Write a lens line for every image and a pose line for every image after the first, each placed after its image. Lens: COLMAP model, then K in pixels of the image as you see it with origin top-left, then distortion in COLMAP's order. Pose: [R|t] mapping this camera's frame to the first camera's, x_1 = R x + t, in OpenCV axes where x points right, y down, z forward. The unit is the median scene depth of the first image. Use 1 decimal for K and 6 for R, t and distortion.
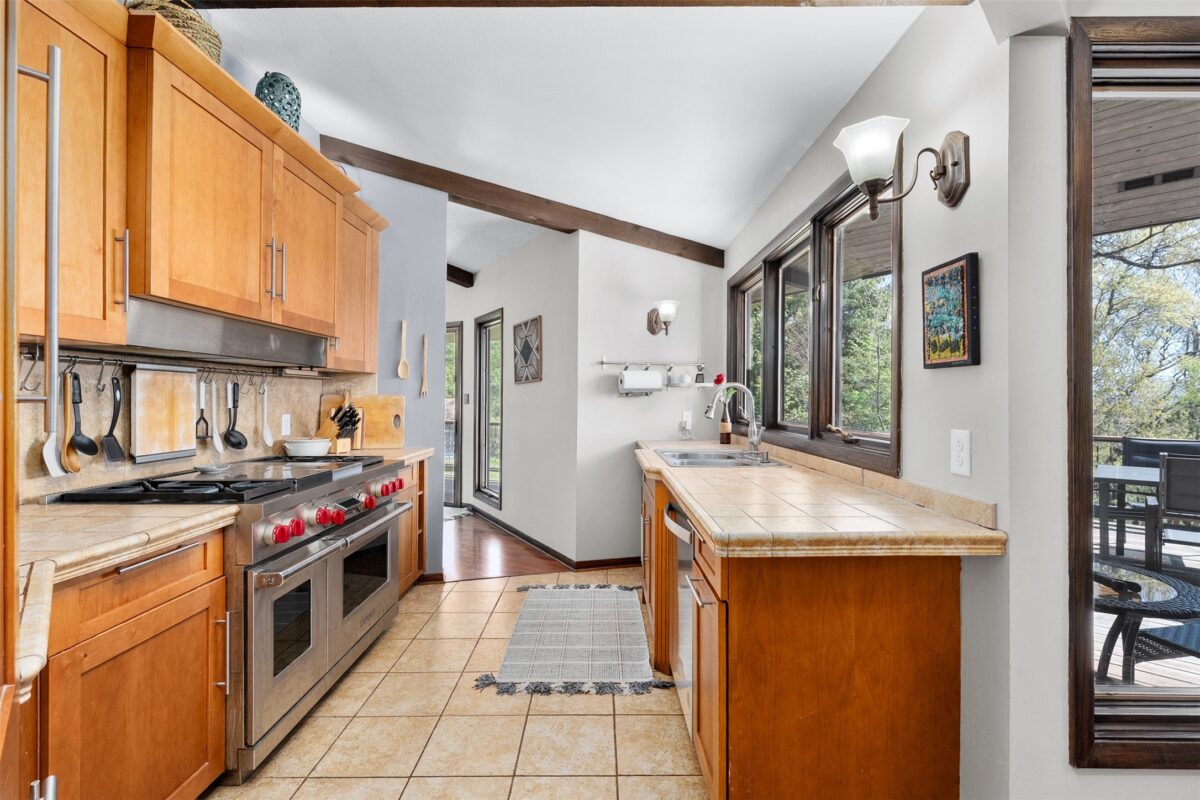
lens RADIAL K [[529.3, 0, 597.5], [0, 529.3, 398.0], [0, 0, 1]] dist [-0.002504, -0.000804]
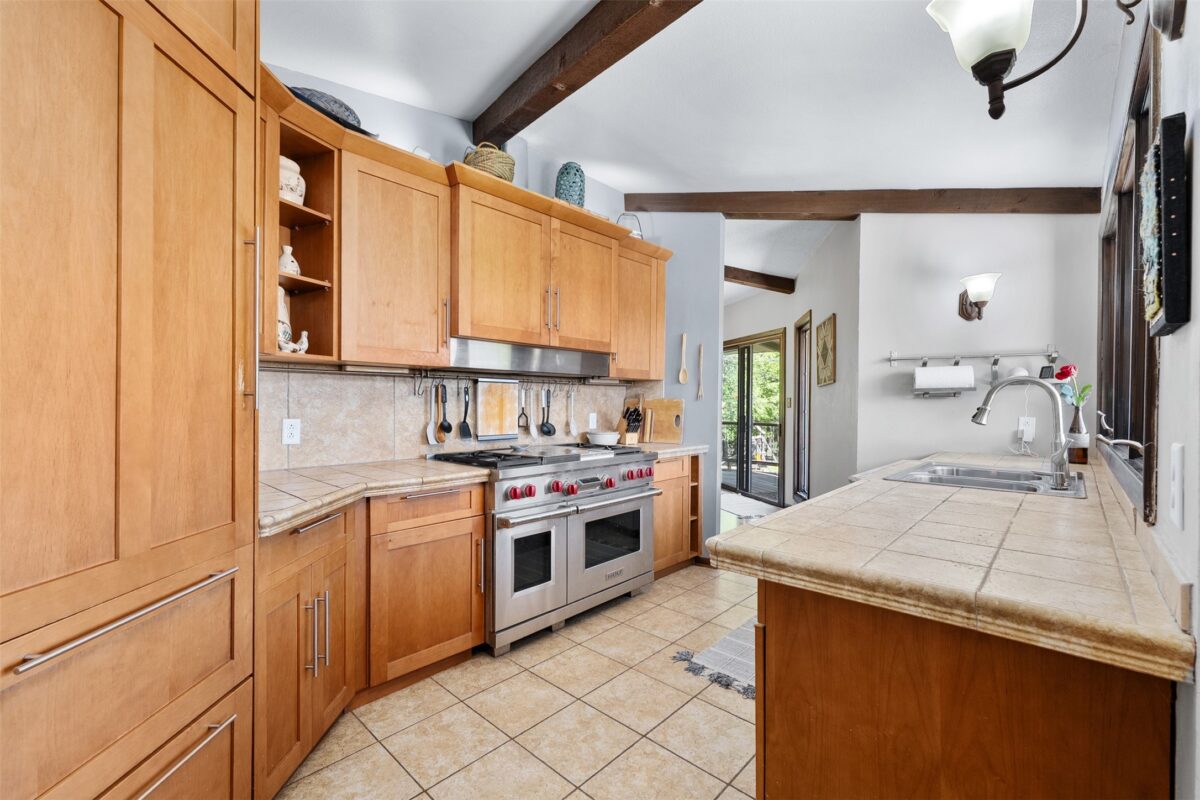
lens RADIAL K [[493.2, 0, 598.2], [0, 493.2, 404.0], [0, 0, 1]] dist [-0.000378, -0.000974]
pose [[0.730210, -0.000315, -0.683223, 0.357720], [0.000527, 1.000000, 0.000103, 0.010981], [0.683223, -0.000435, 0.730210, 0.129846]]
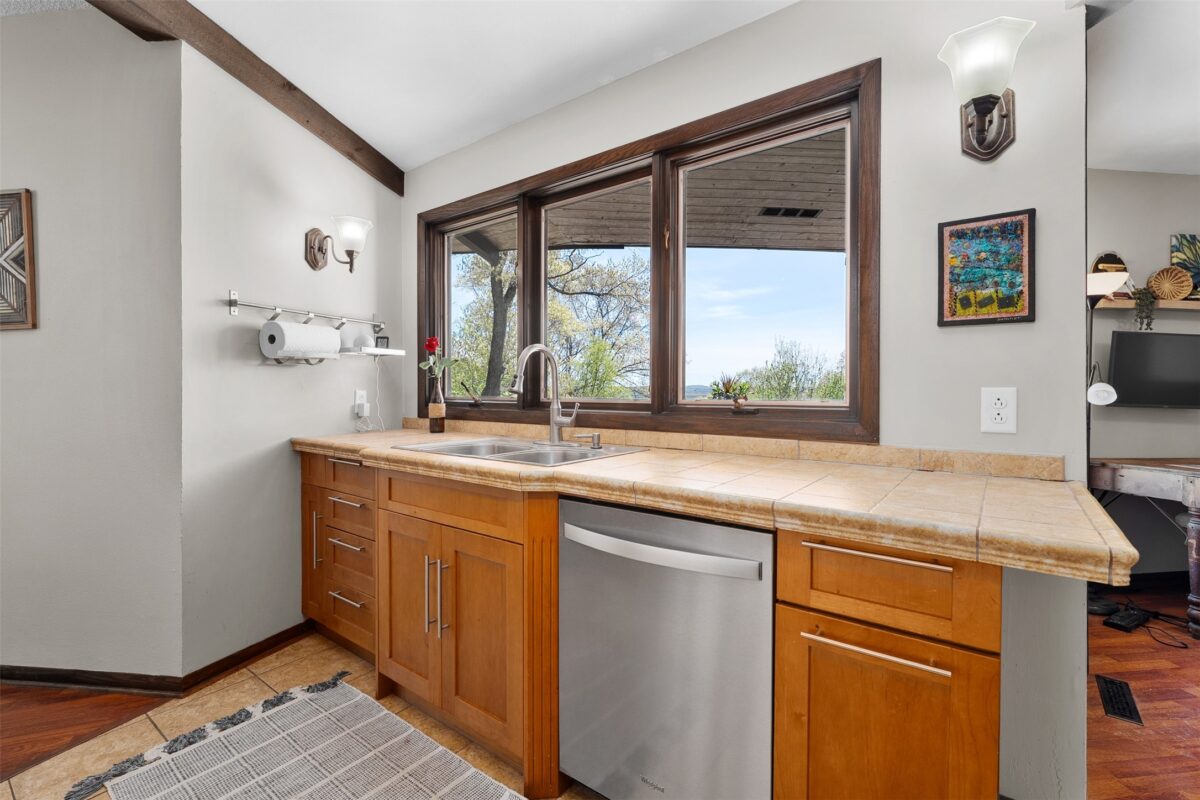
lens RADIAL K [[529.3, 0, 596.9], [0, 529.3, 394.6], [0, 0, 1]] dist [-0.002504, -0.000804]
pose [[0.607277, -0.012348, 0.794394, -0.337221], [-0.000981, 0.999867, 0.016292, 0.035091], [-0.794490, -0.010672, 0.607184, 0.597382]]
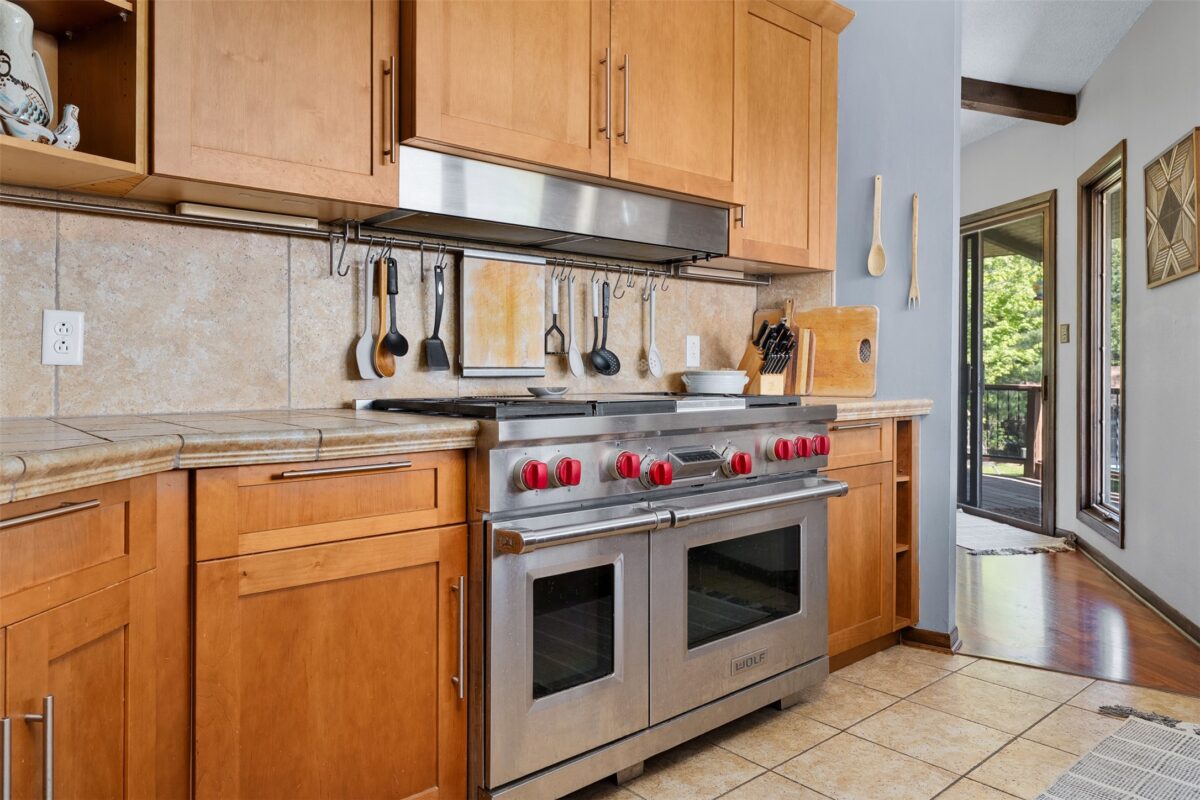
lens RADIAL K [[799.8, 0, 602.1], [0, 799.8, 364.1], [0, 0, 1]] dist [-0.001676, 0.002127]
pose [[0.659986, -0.005877, -0.751255, 0.131135], [0.001904, 0.999979, -0.006149, 0.096648], [0.751276, 0.002628, 0.659983, 0.316092]]
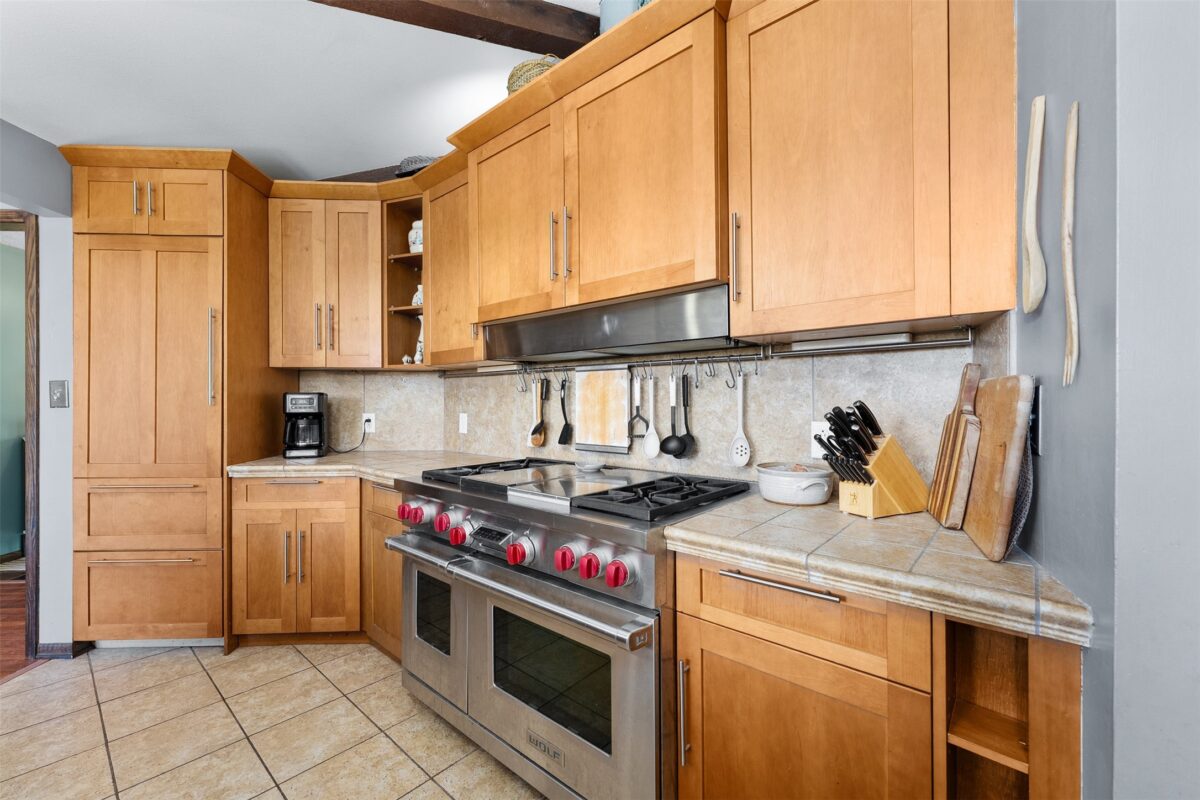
lens RADIAL K [[487.5, 0, 602.7], [0, 487.5, 398.1], [0, 0, 1]] dist [-0.001666, -0.000189]
pose [[-0.652570, -0.003485, -0.757721, -0.052458], [0.003838, 0.999961, -0.007905, 0.013162], [0.757719, -0.008067, -0.652531, 1.520236]]
